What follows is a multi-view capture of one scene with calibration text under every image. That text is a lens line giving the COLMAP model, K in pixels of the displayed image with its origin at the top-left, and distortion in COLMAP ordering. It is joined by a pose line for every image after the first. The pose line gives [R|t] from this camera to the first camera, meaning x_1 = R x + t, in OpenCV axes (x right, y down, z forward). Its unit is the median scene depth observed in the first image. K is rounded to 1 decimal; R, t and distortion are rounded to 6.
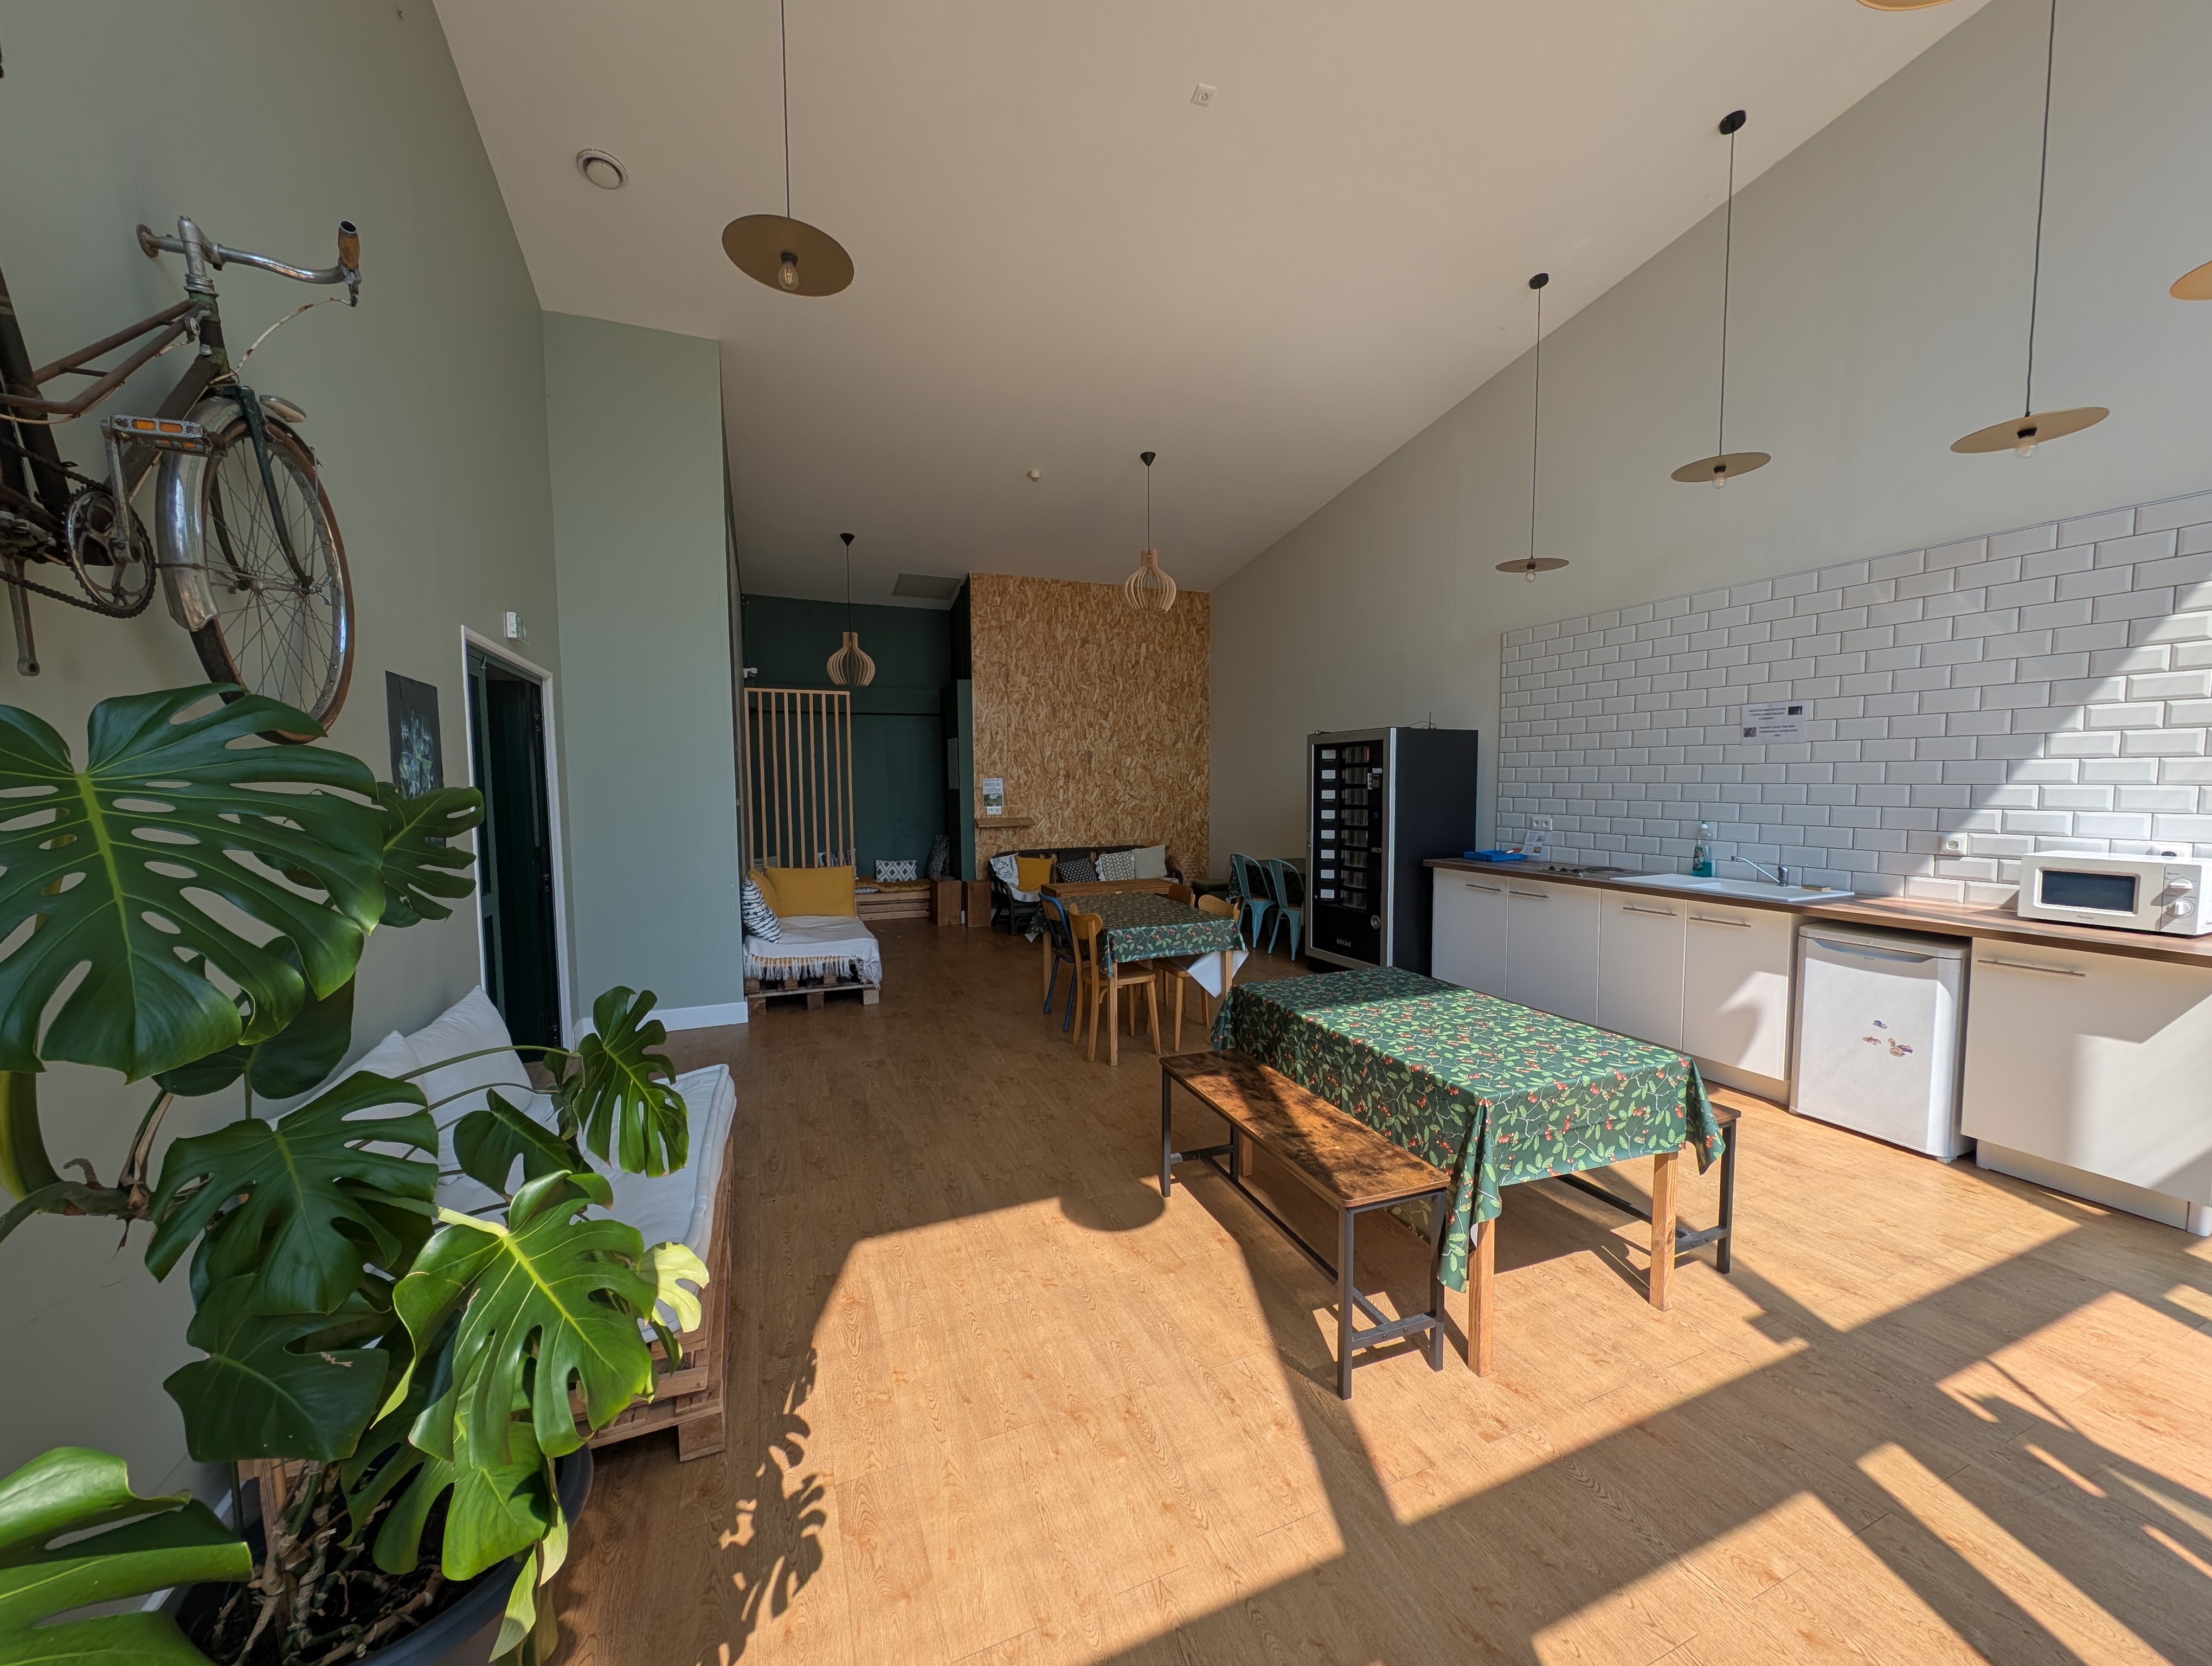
lens RADIAL K [[830.9, 0, 1115.7], [0, 830.9, 833.7], [0, 0, 1]] dist [0.011852, -0.000001]
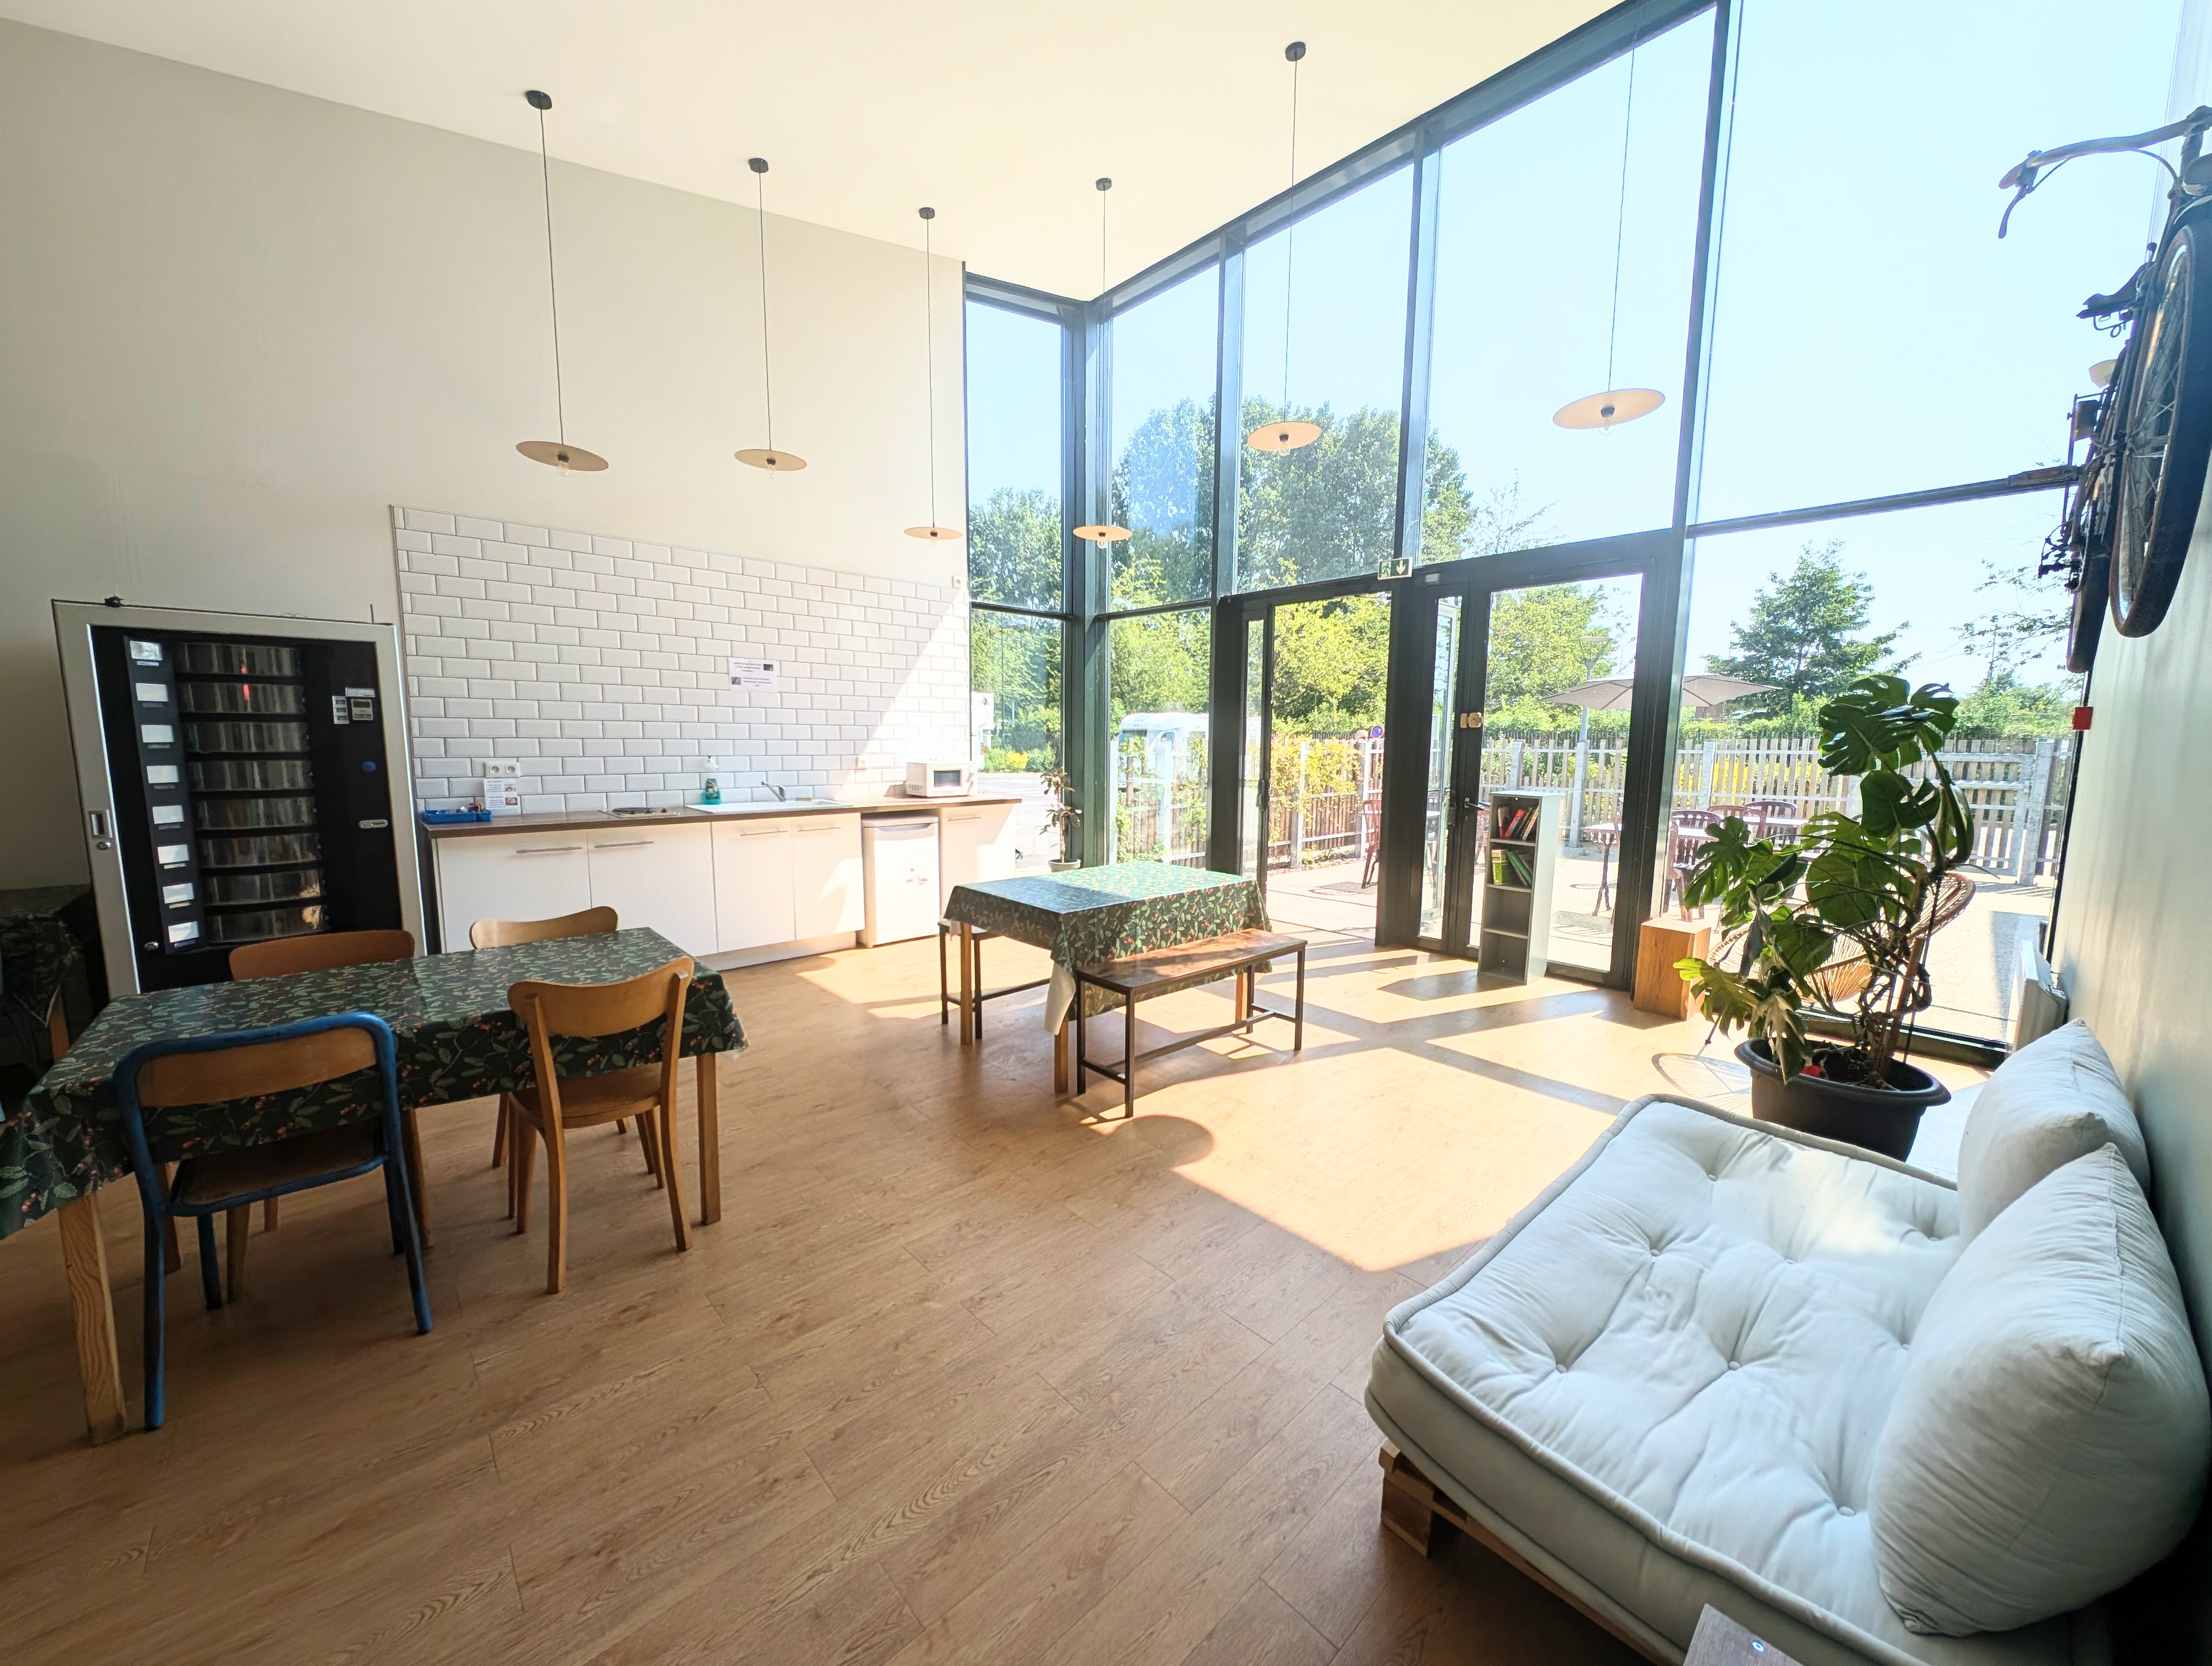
lens RADIAL K [[830.9, 0, 1115.7], [0, 830.9, 833.7], [0, 0, 1]] dist [0.011852, -0.000001]
pose [[-0.347645, -0.109025, 0.931266, -0.458988], [0.056342, 0.988993, 0.136816, -0.028170], [-0.935932, 0.100033, -0.337675, 0.715669]]
